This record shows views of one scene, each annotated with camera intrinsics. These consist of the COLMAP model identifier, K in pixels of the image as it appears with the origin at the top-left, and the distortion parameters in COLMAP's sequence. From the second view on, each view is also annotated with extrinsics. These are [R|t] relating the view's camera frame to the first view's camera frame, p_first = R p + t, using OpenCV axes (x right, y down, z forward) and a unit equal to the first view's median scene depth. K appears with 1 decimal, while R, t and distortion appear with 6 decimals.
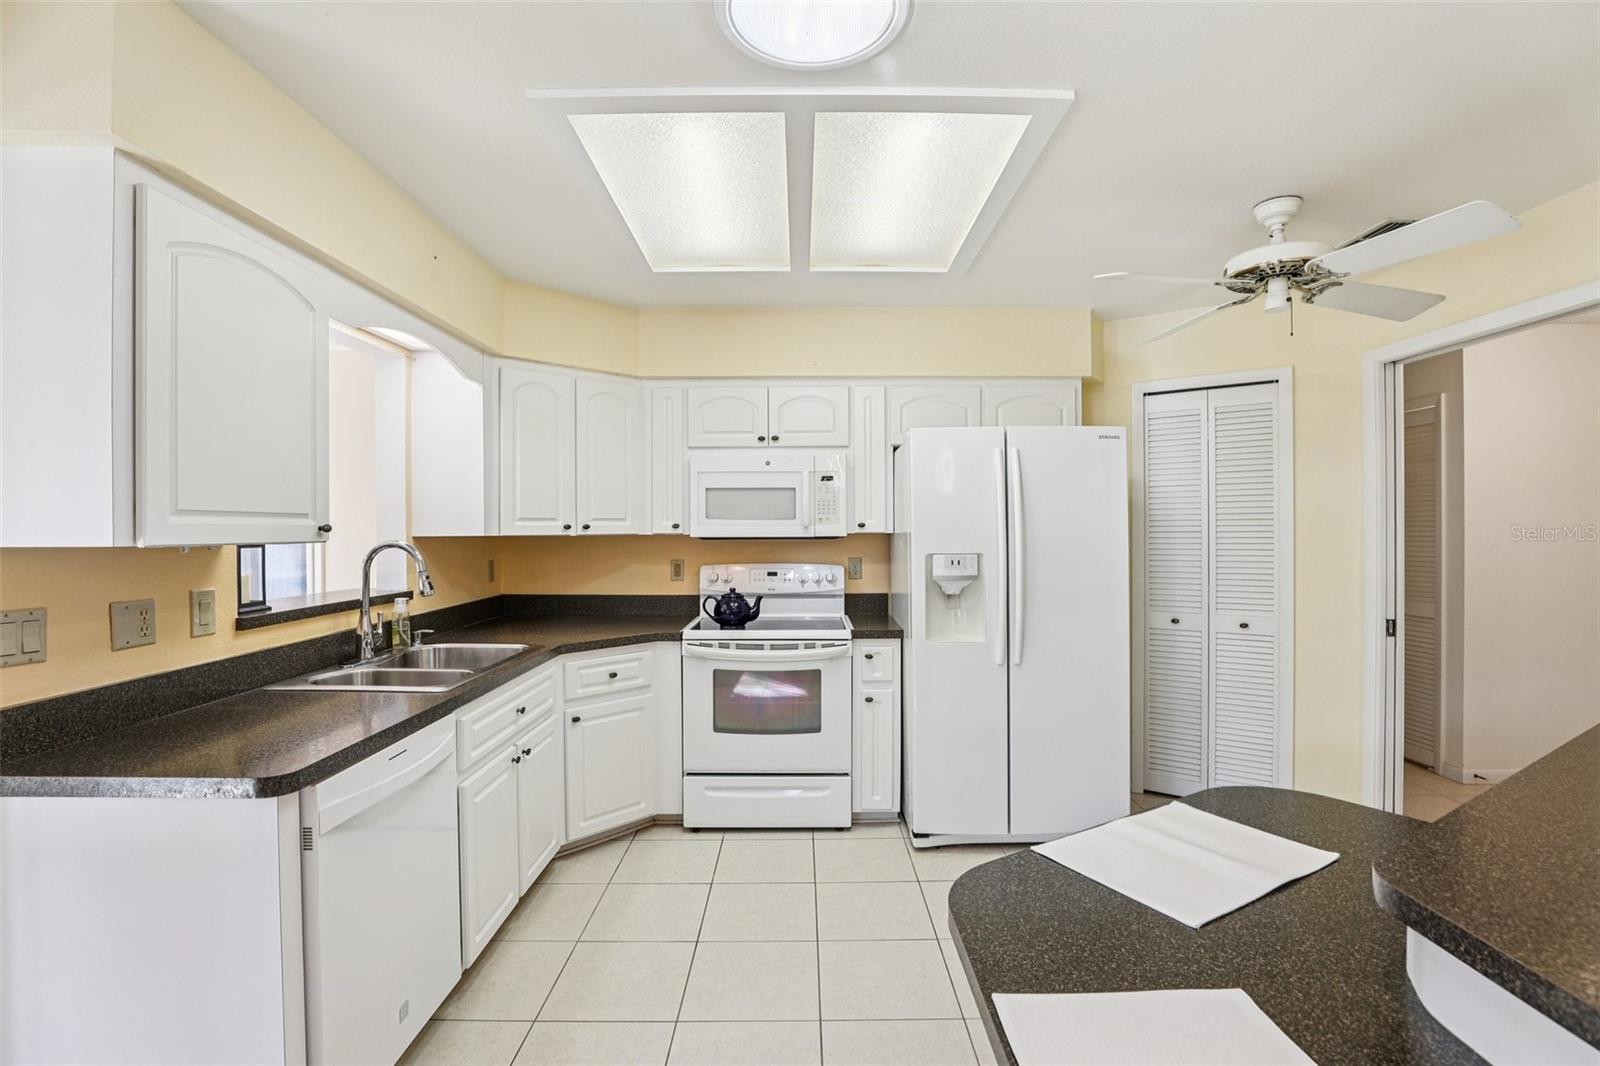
lens RADIAL K [[731.9, 0, 799.1], [0, 731.9, 530.3], [0, 0, 1]] dist [-0.033097, 0.008615]
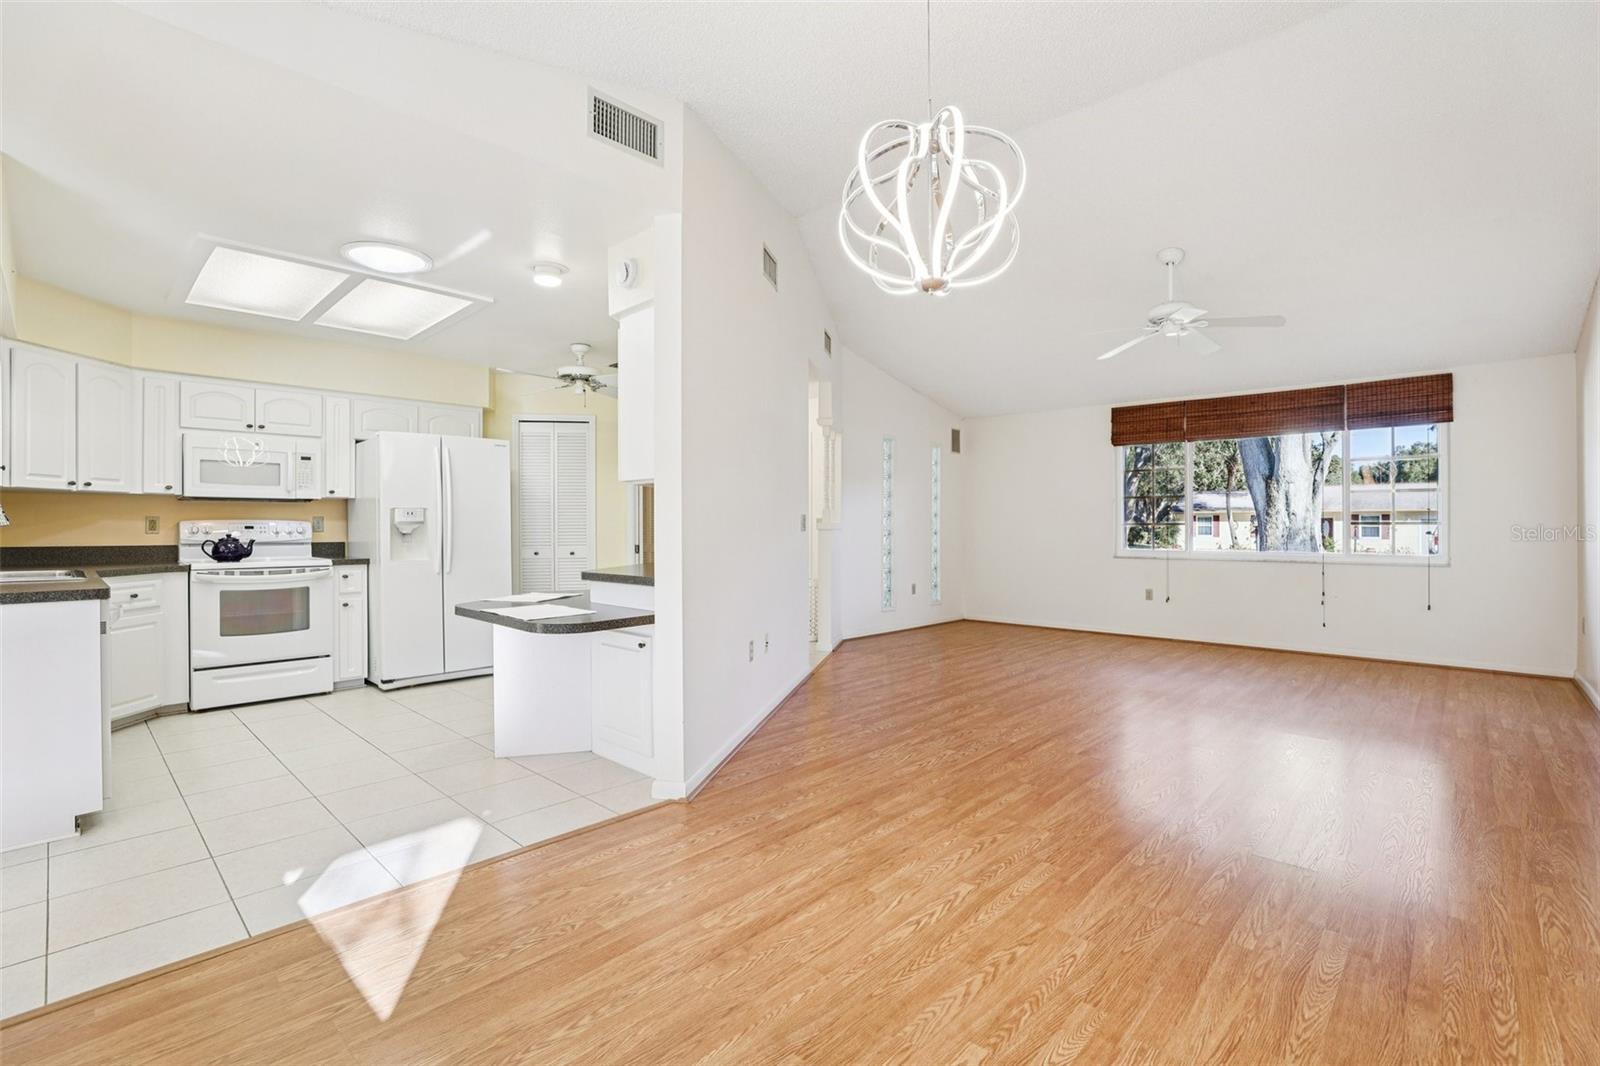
lens RADIAL K [[731.9, 0, 803.4], [0, 731.9, 528.5], [0, 0, 1]] dist [-0.033097, 0.008615]
pose [[0.683854, 0.000121, 0.729619, -0.360184], [0.001296, 0.999998, -0.001381, 0.077055], [-0.729618, 0.001890, 0.683852, -0.749063]]
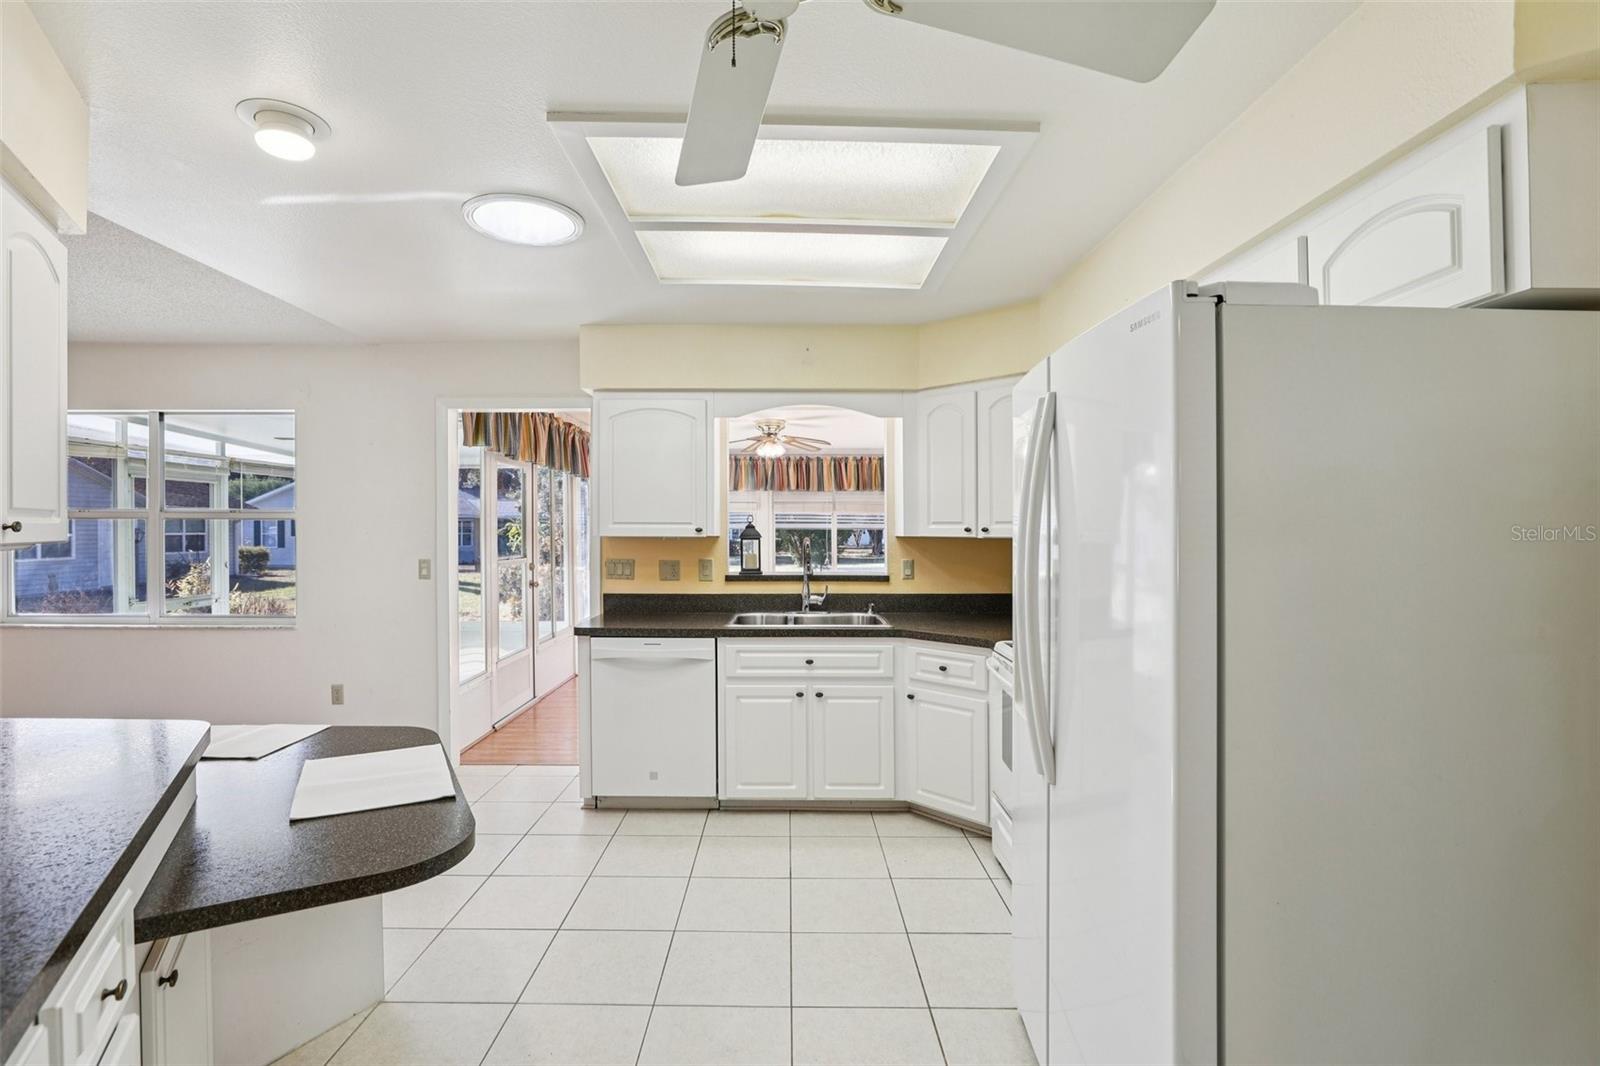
lens RADIAL K [[731.9, 0, 797.1], [0, 731.9, 531.8], [0, 0, 1]] dist [-0.033097, 0.008615]
pose [[0.011760, 0.001669, -0.999929, 0.786439], [-0.008912, 0.999959, 0.001564, -0.001143], [0.999891, 0.008893, 0.011775, 0.748212]]
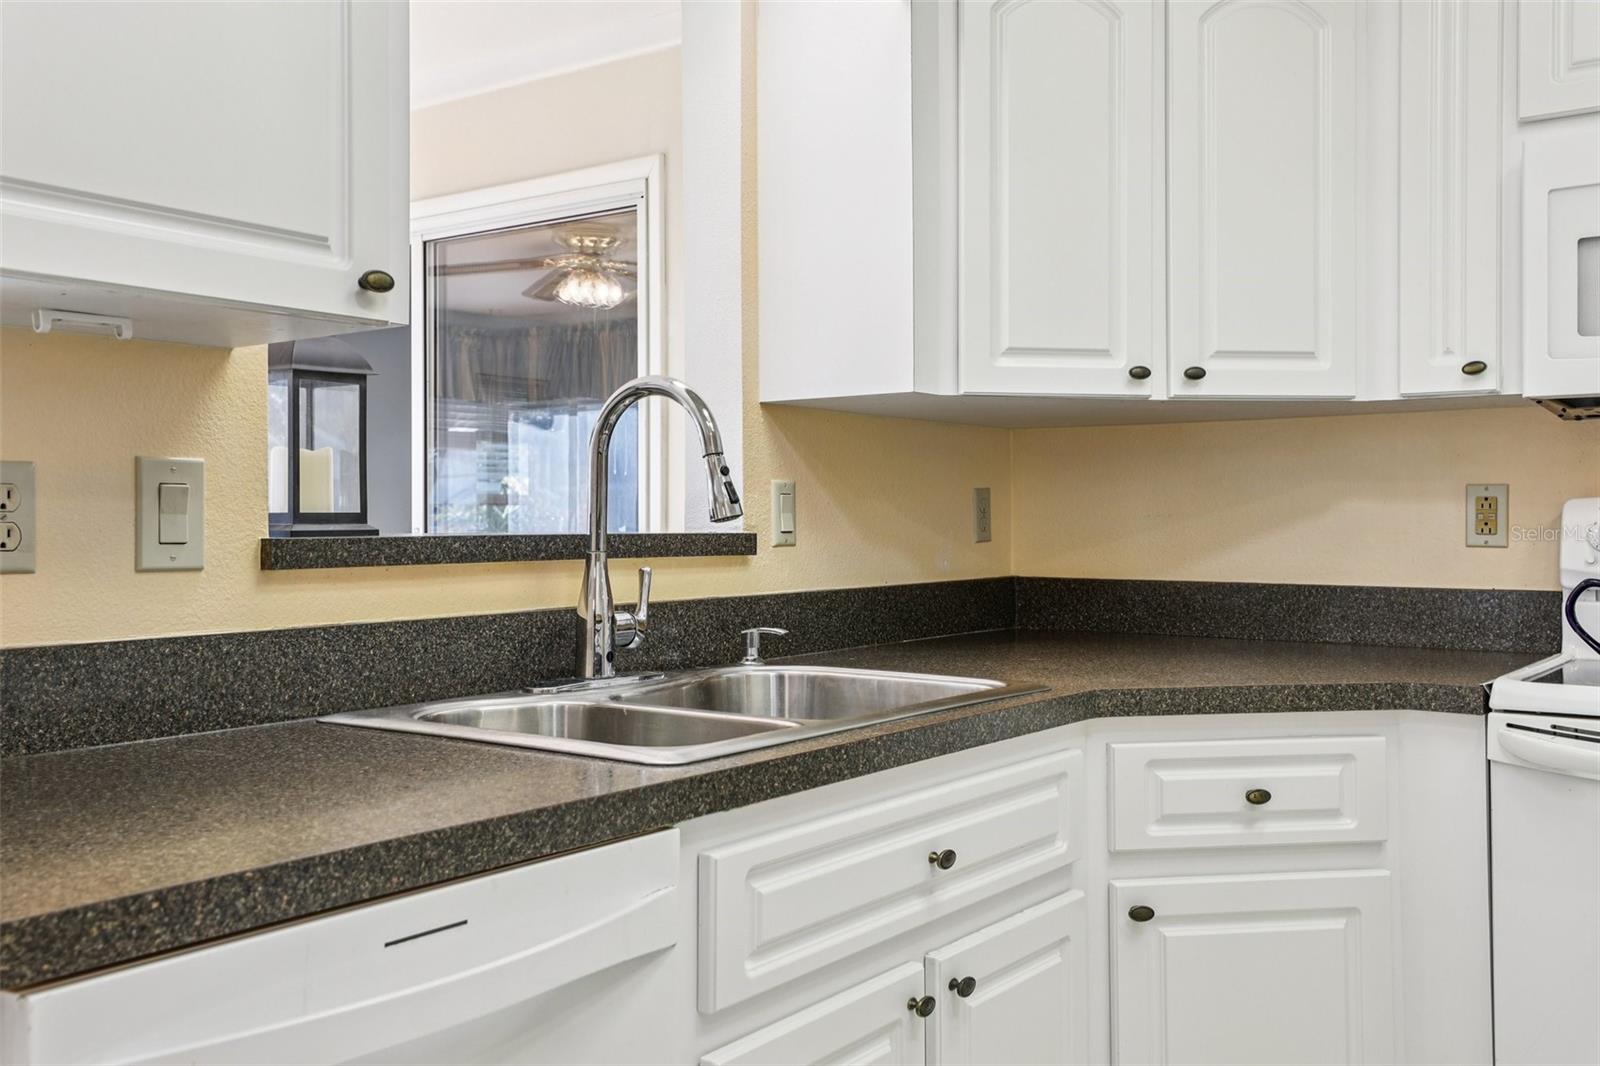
lens RADIAL K [[1487.1, 0, 805.3], [0, 1487.1, 516.7], [0, 0, 1]] dist [0.035875, 0.000000]
pose [[0.811625, -0.004292, -0.584163, -0.022812], [-0.001207, 0.999959, -0.009024, 0.074597], [0.584177, 0.008029, 0.811586, 0.313935]]
